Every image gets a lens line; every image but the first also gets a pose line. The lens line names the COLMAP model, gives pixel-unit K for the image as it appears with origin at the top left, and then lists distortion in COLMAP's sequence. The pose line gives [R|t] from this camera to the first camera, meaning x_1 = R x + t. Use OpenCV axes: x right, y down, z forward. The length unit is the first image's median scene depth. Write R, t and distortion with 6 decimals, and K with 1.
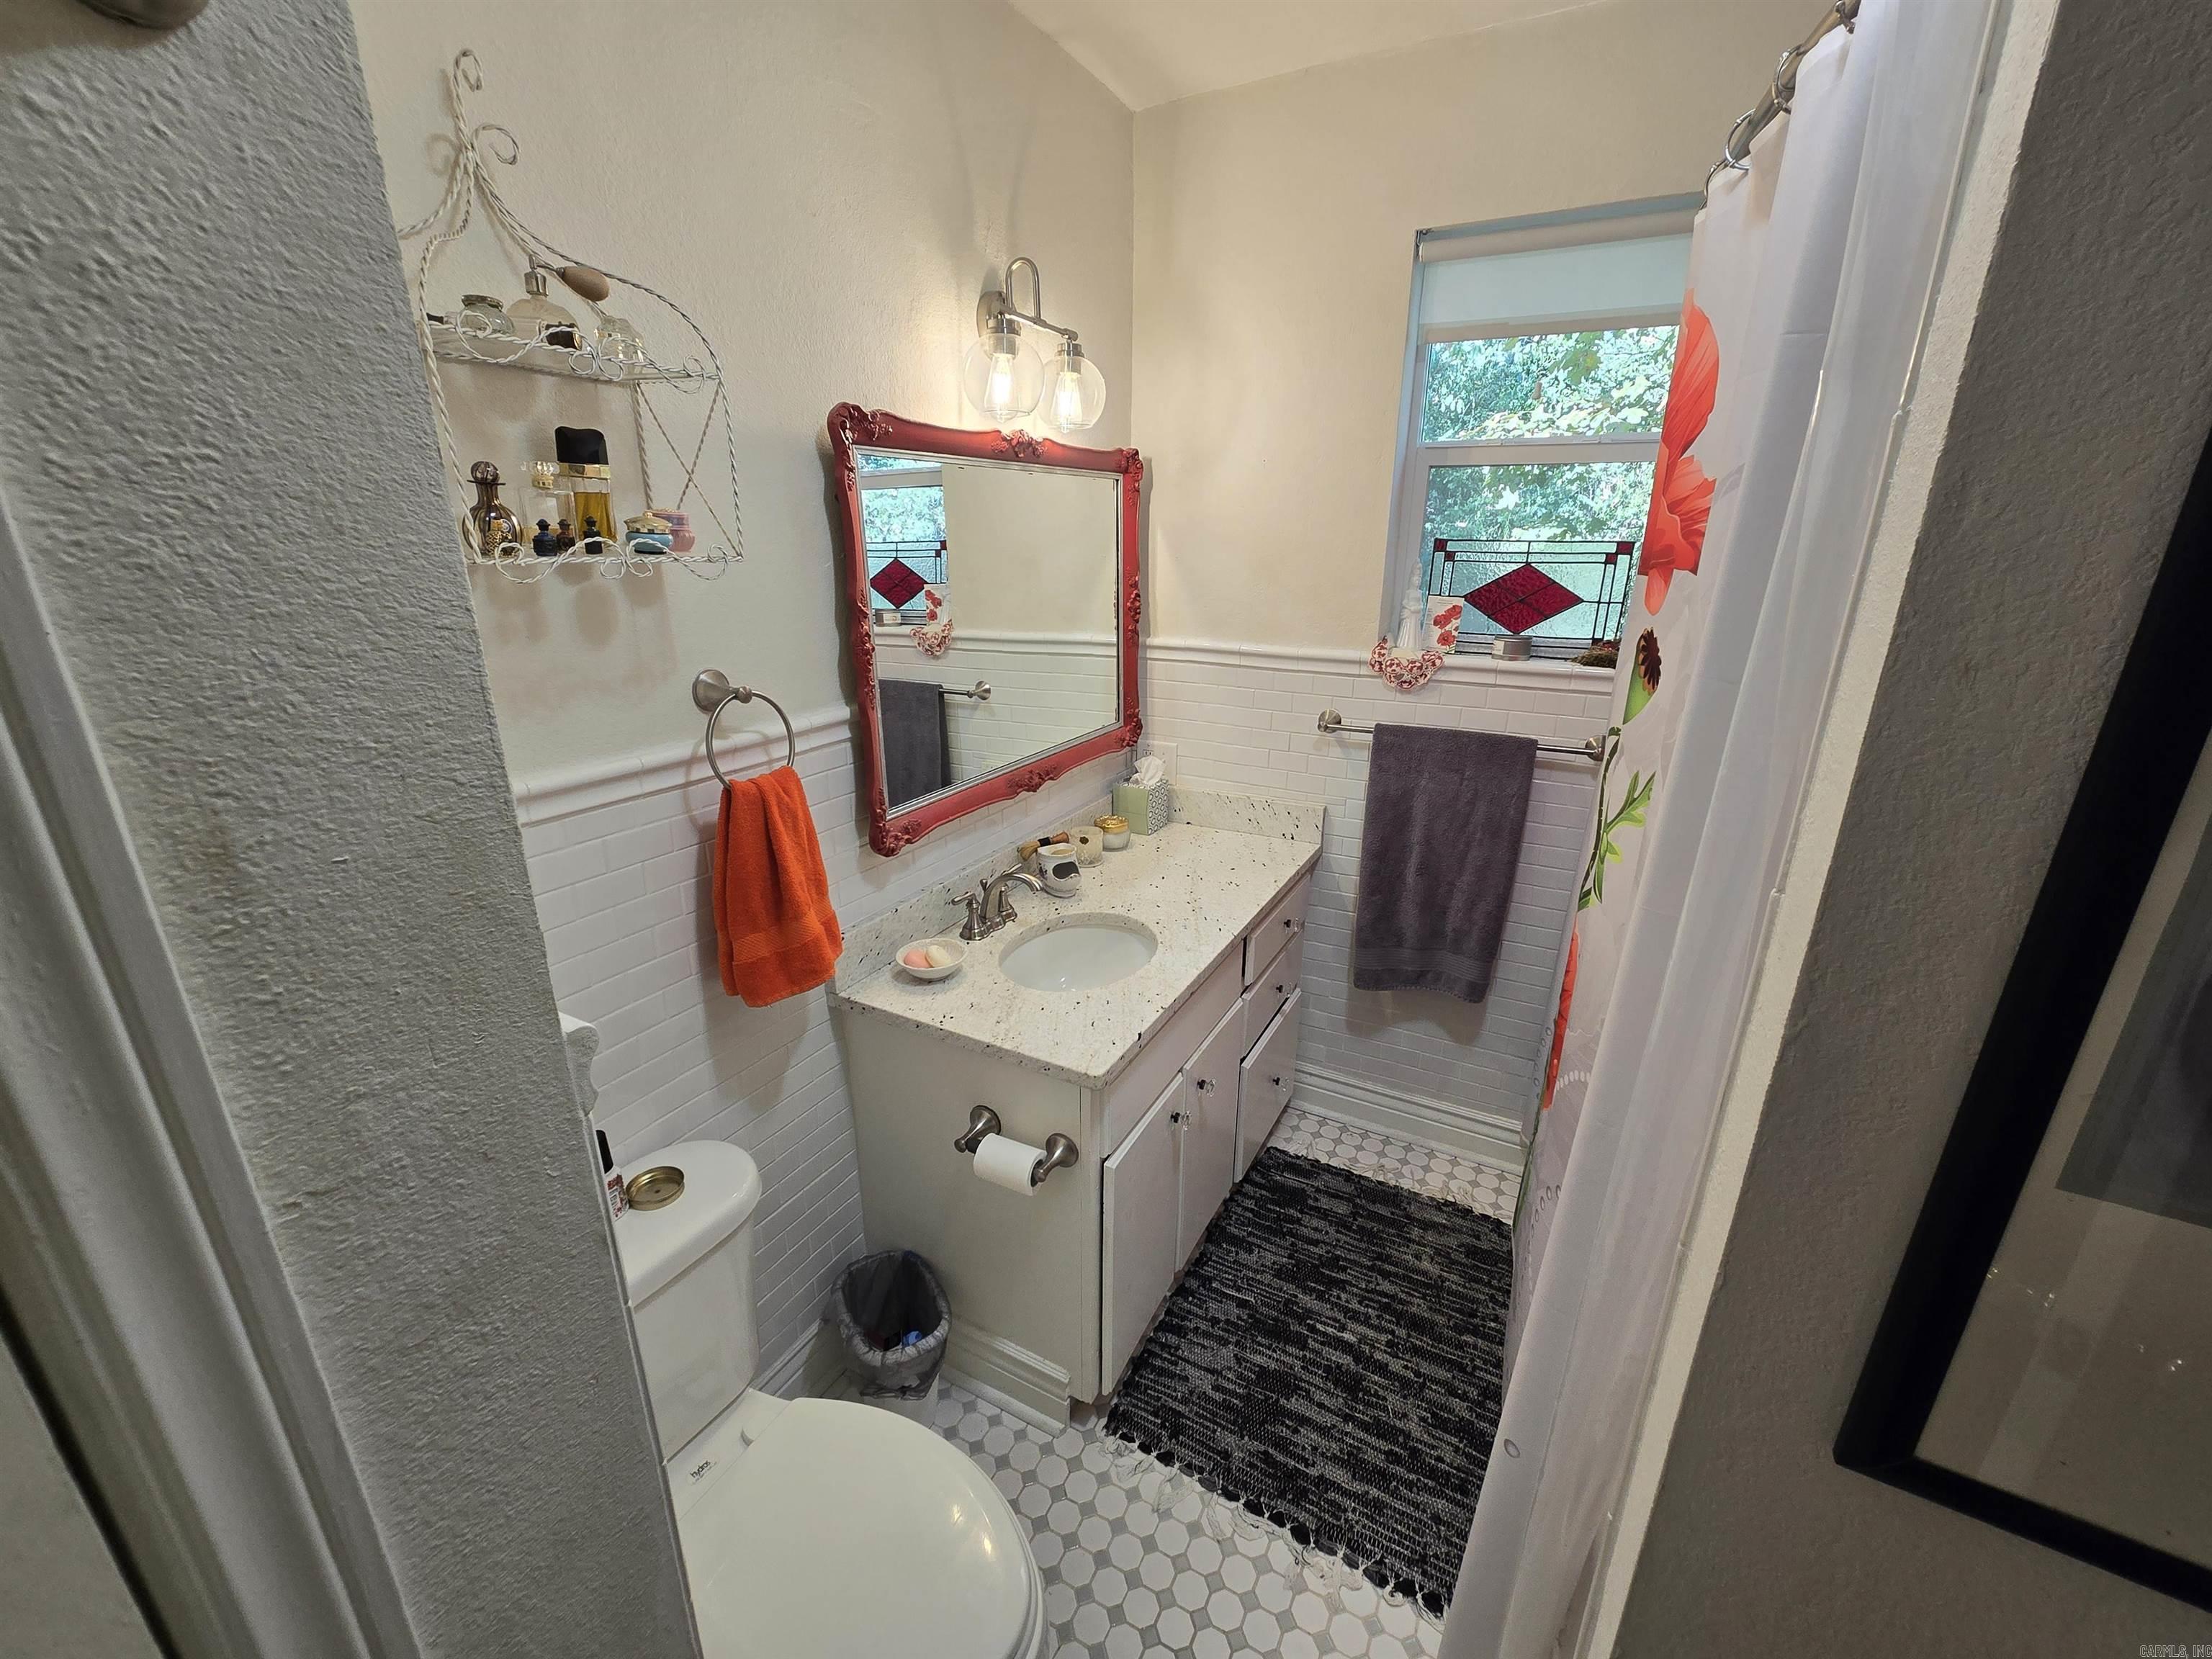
lens RADIAL K [[893.9, 0, 1106.0], [0, 893.9, 829.5], [0, 0, 1]] dist [0.000177, -0.000311]
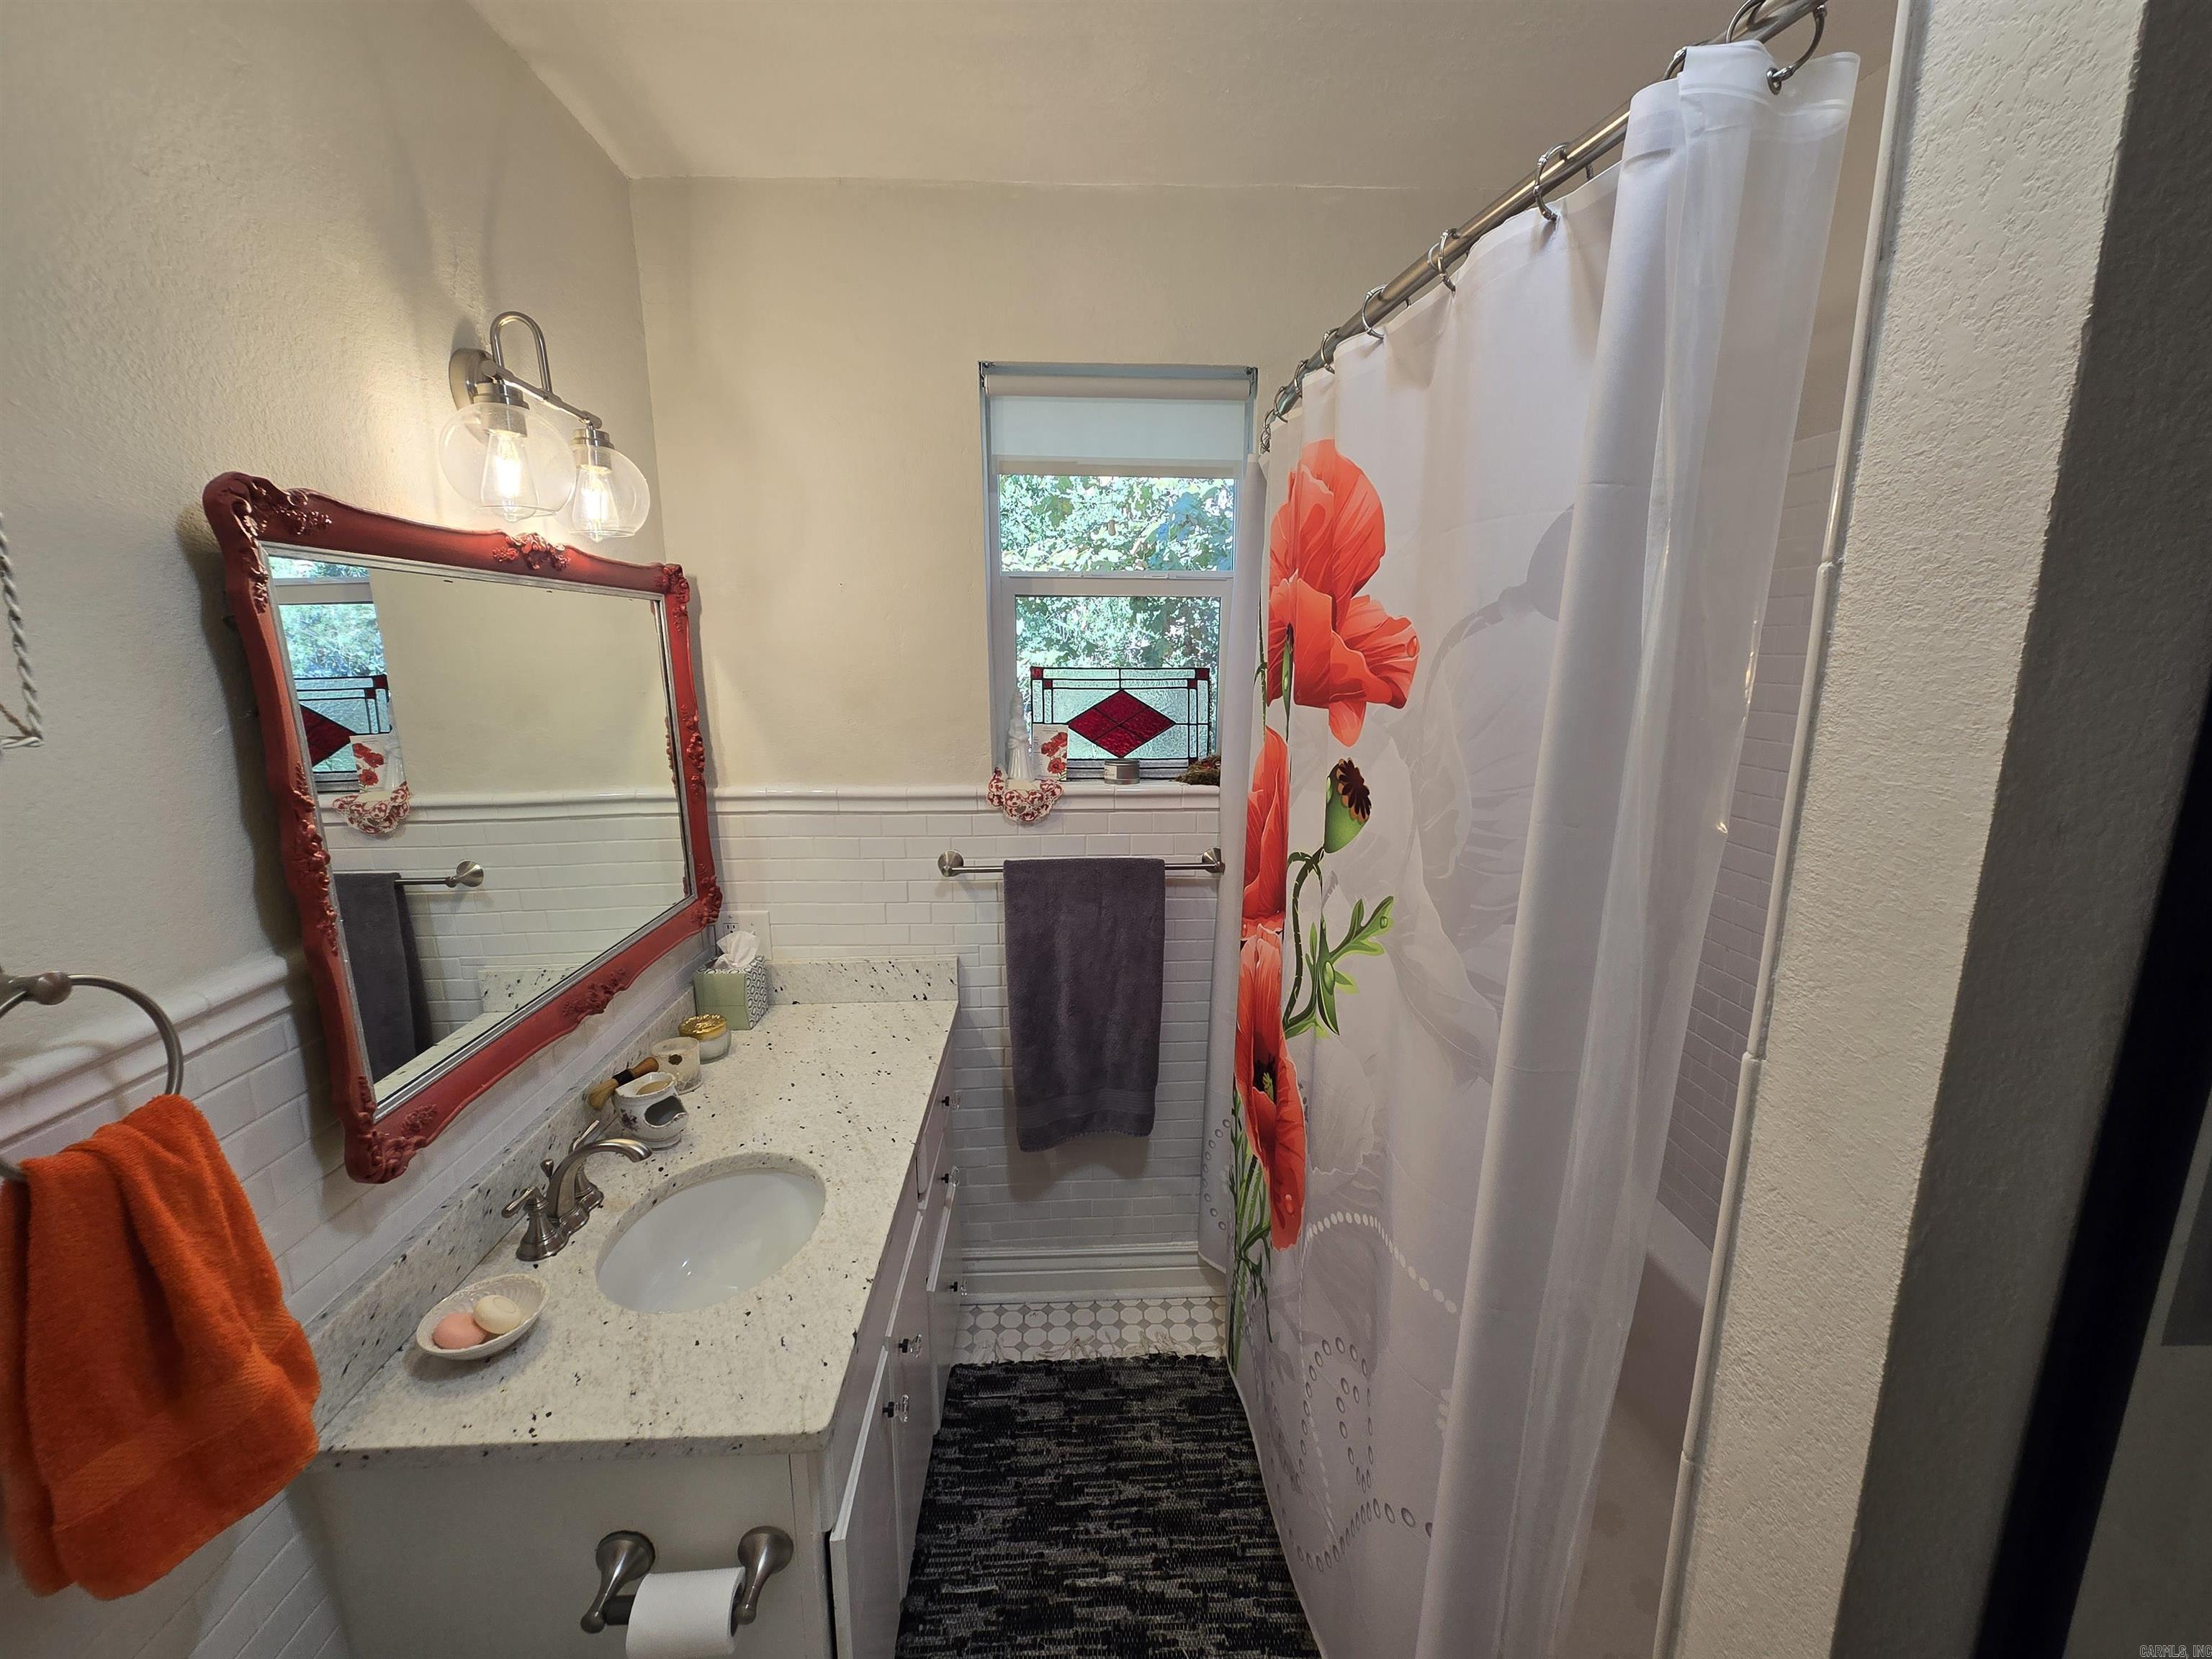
lens RADIAL K [[903.0, 0, 1097.9], [0, 903.0, 841.5], [0, 0, 1]] dist [-0.008070, 0.005425]
pose [[0.859197, -0.110595, 0.499550, -0.085866], [0.166872, 0.983543, -0.069263, -0.062386], [-0.483668, 0.142871, 0.863512, 0.154389]]
